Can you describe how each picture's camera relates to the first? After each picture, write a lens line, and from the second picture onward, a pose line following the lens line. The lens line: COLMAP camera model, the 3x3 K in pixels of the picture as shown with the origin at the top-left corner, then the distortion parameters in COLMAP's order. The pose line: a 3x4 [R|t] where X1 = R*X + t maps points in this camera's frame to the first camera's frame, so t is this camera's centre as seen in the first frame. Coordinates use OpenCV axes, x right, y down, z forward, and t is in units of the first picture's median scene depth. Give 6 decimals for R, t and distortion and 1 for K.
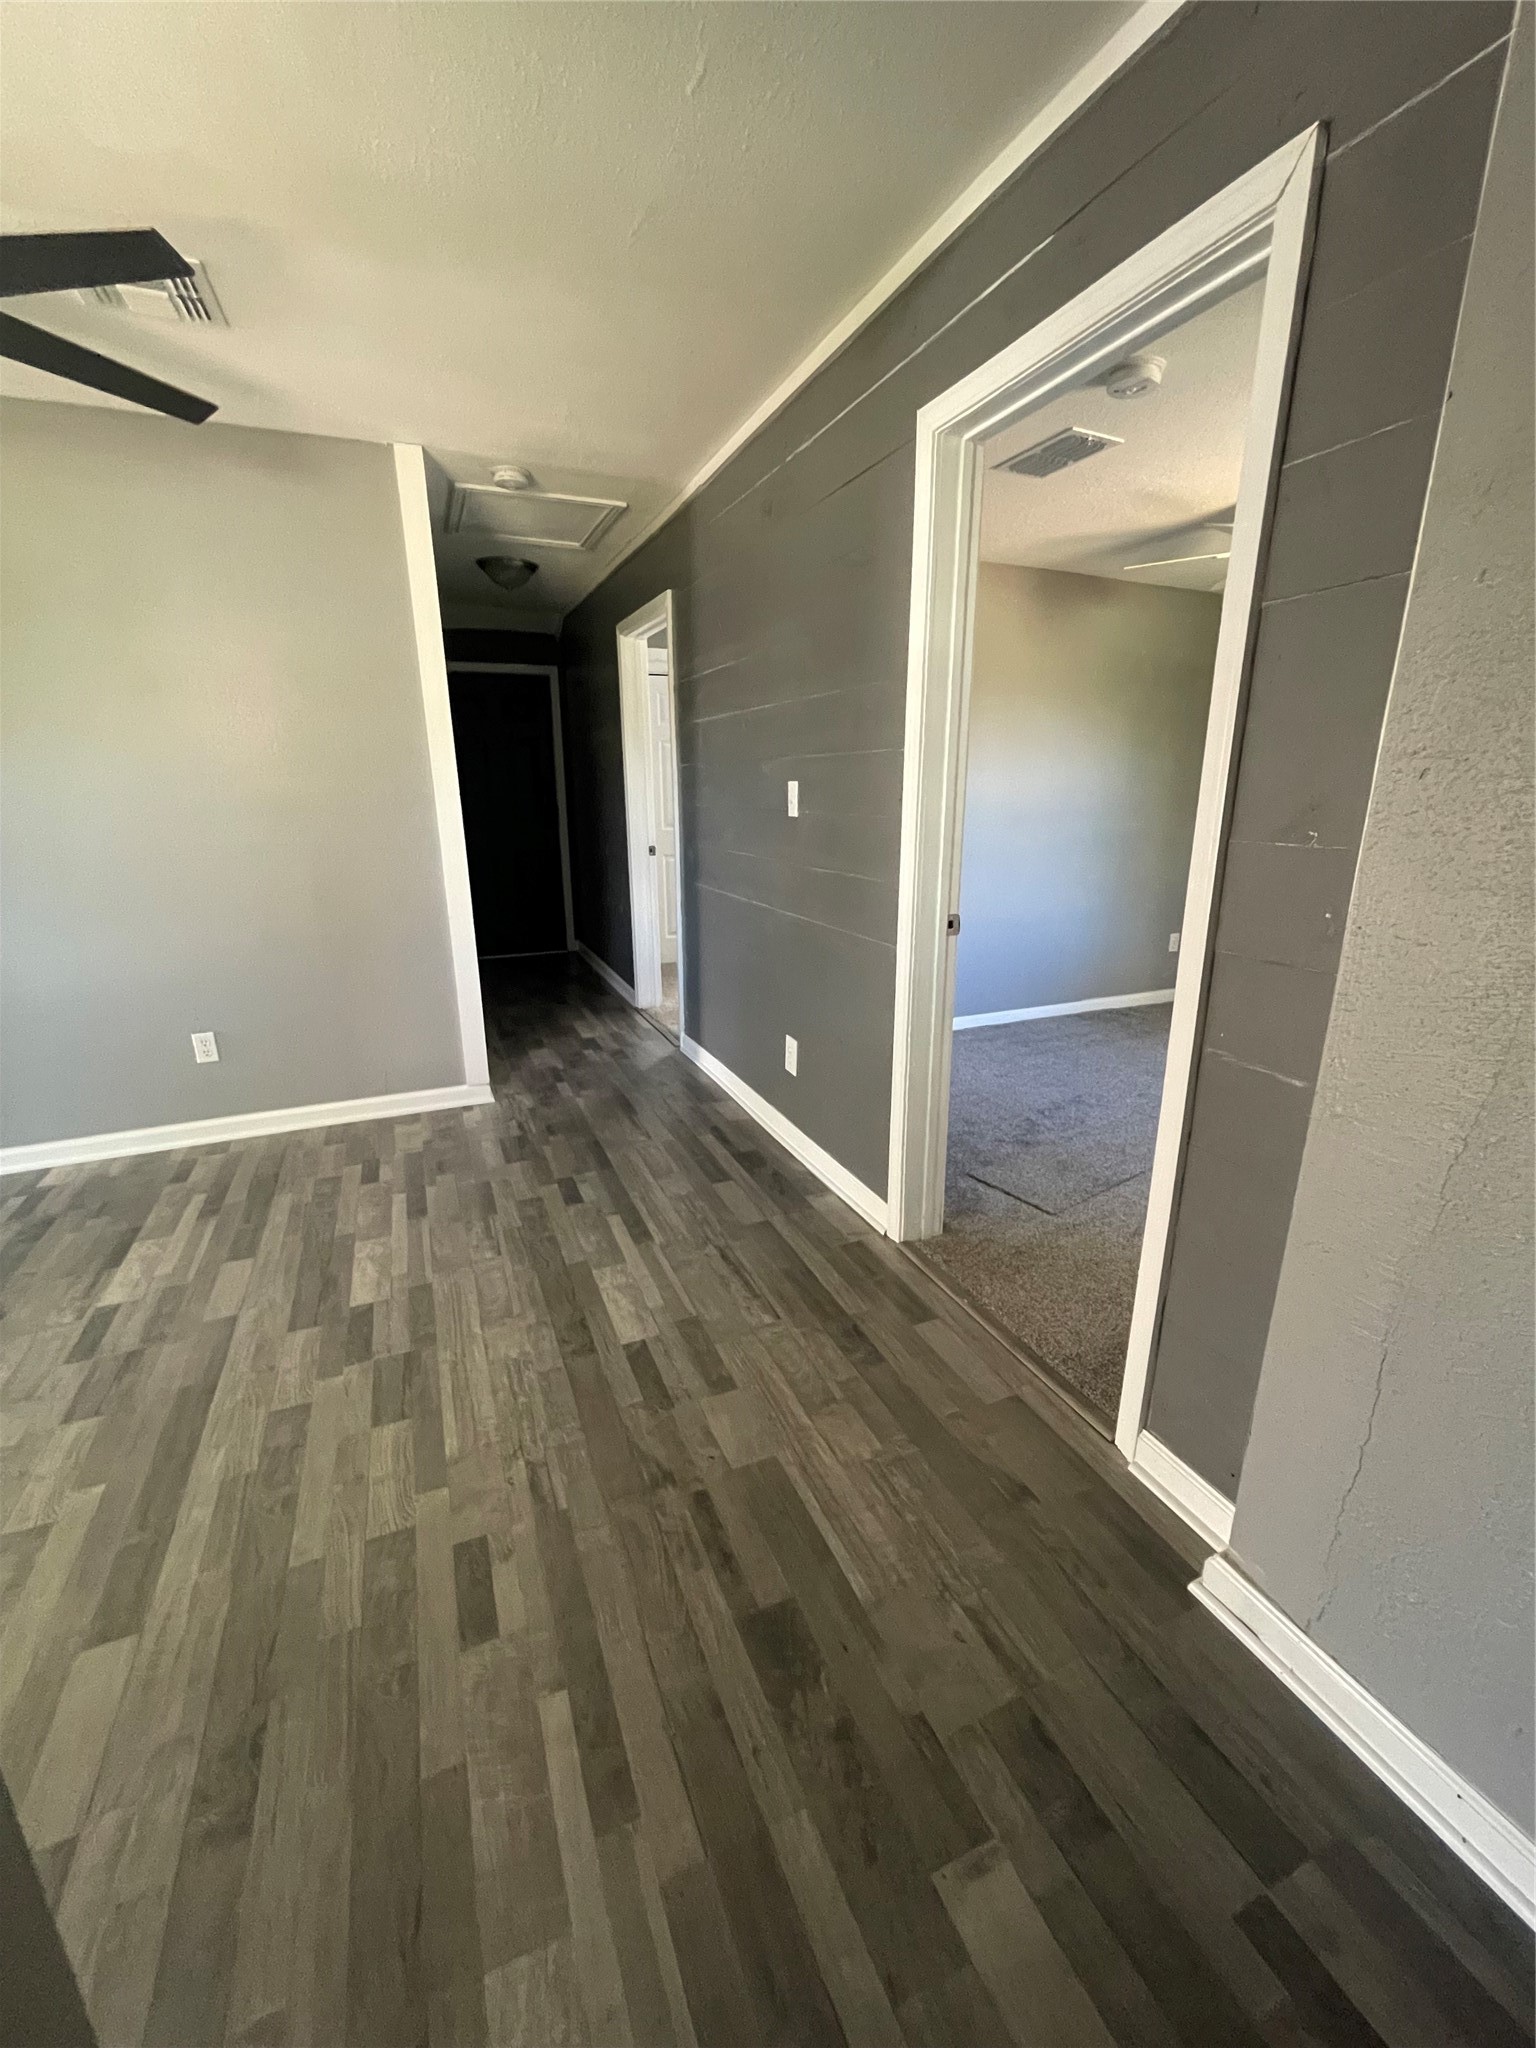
lens RADIAL K [[825.9, 0, 773.5], [0, 825.9, 1020.6], [0, 0, 1]] dist [-0.008254, 0.001747]
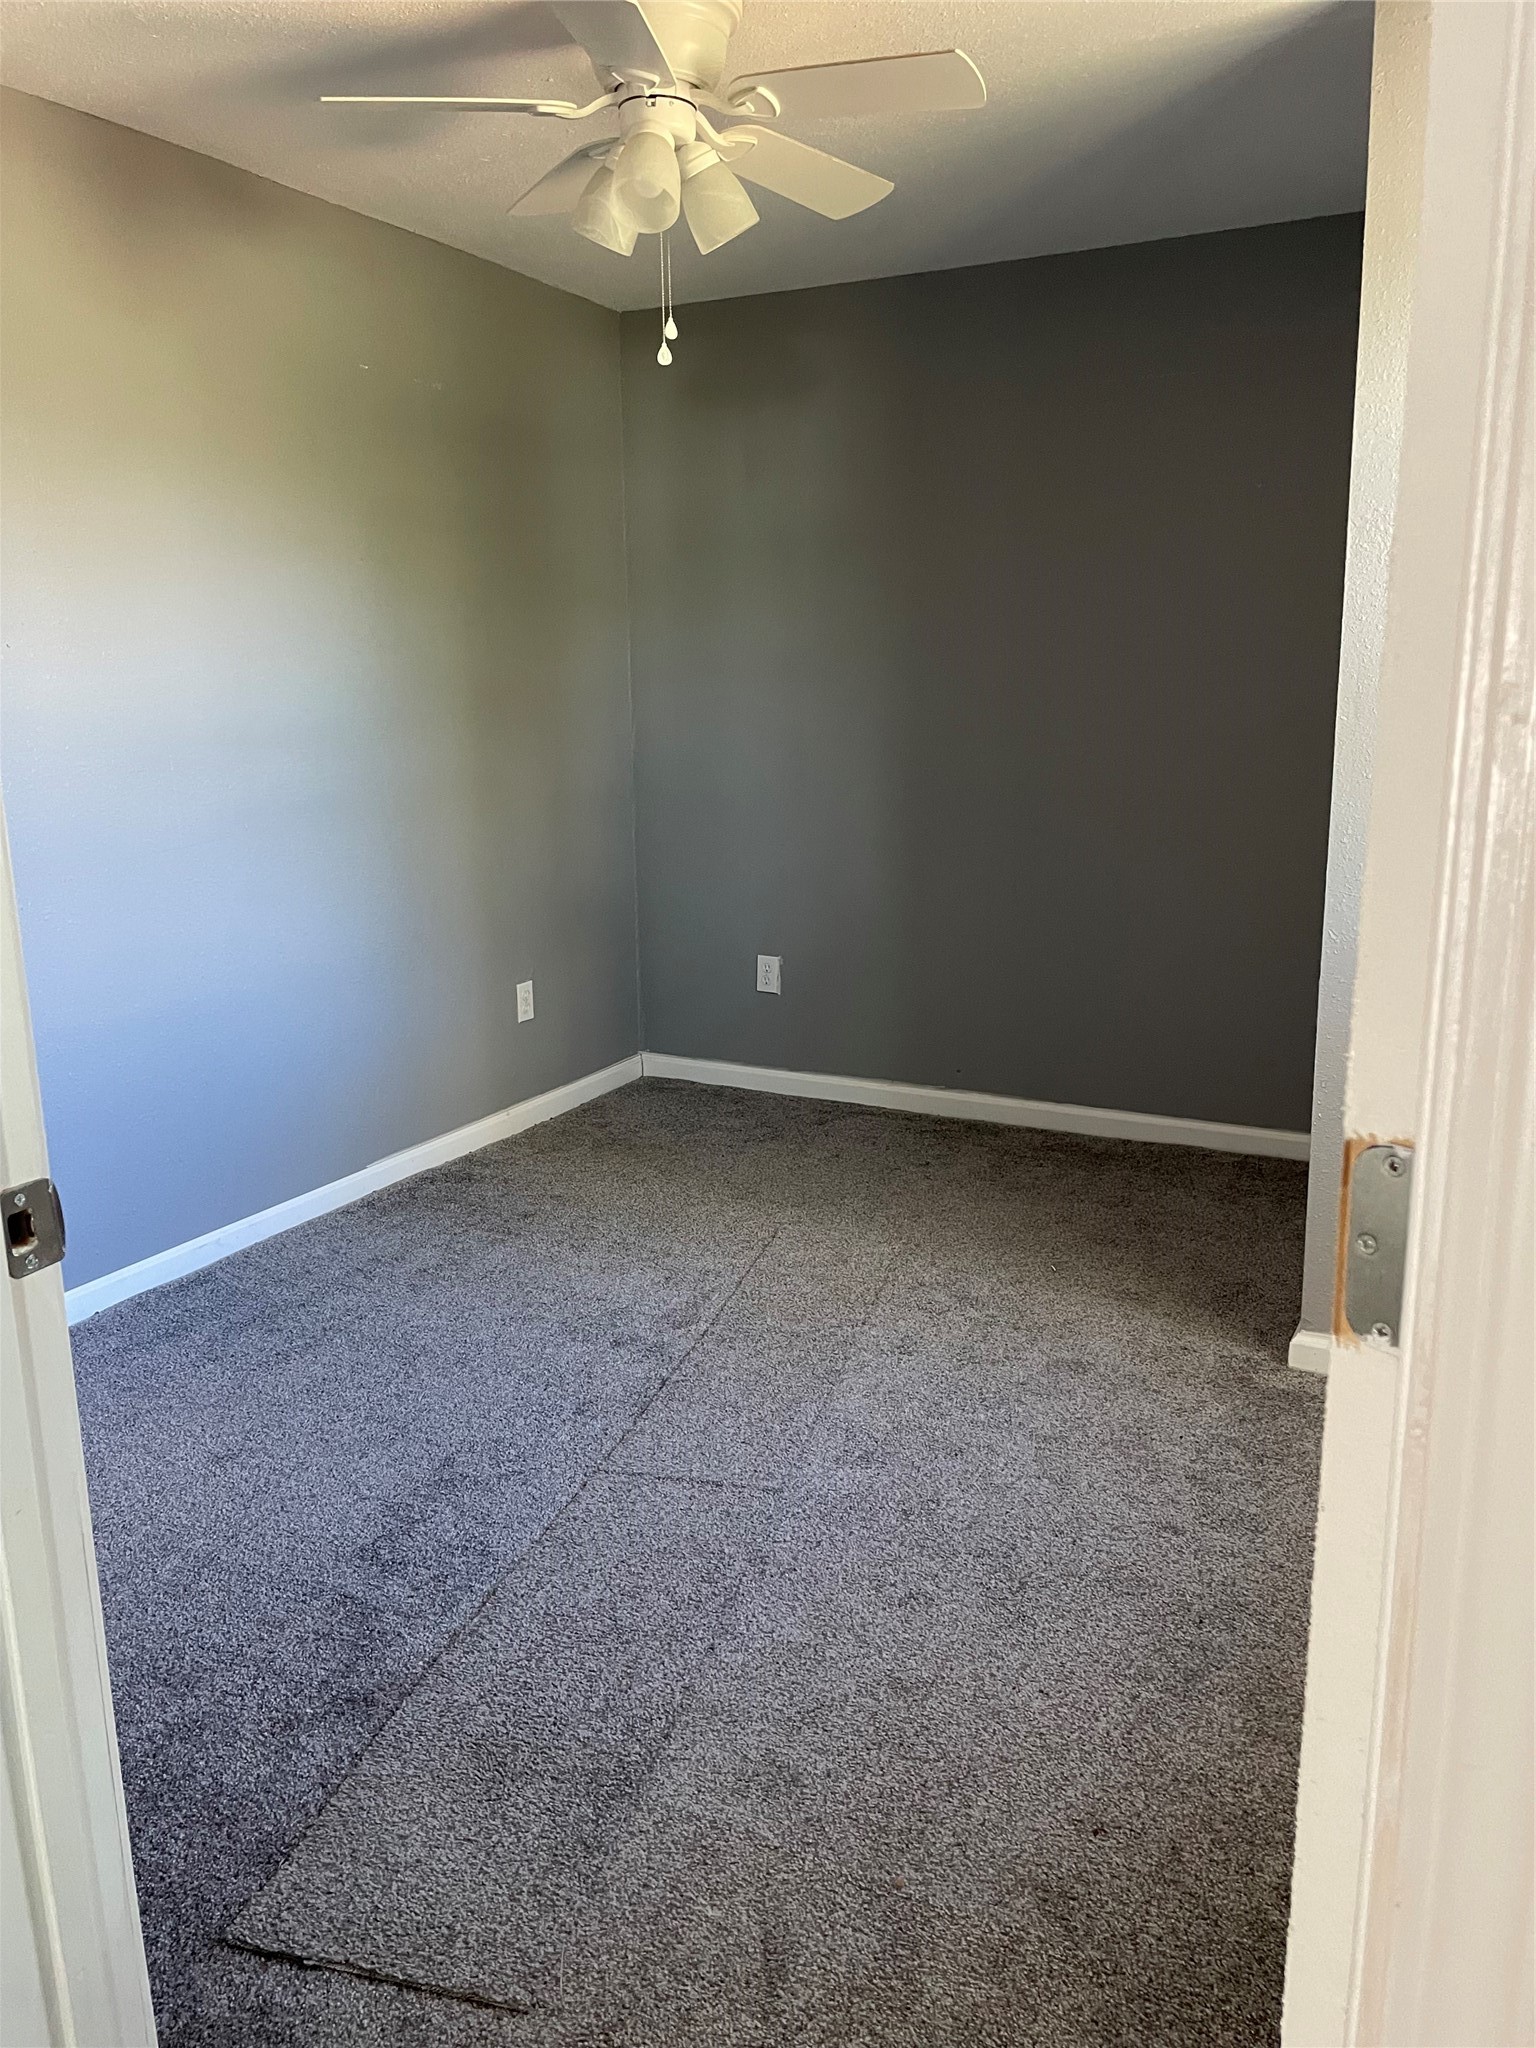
lens RADIAL K [[1565.2, 0, 770.3], [0, 1565.2, 1022.2], [0, 0, 1]] dist [0.064611, -0.054351]
pose [[0.778310, -0.149356, 0.609858, 0.073393], [0.185998, 0.982545, 0.003254, -0.093104], [-0.599699, 0.110900, 0.792504, 0.324053]]
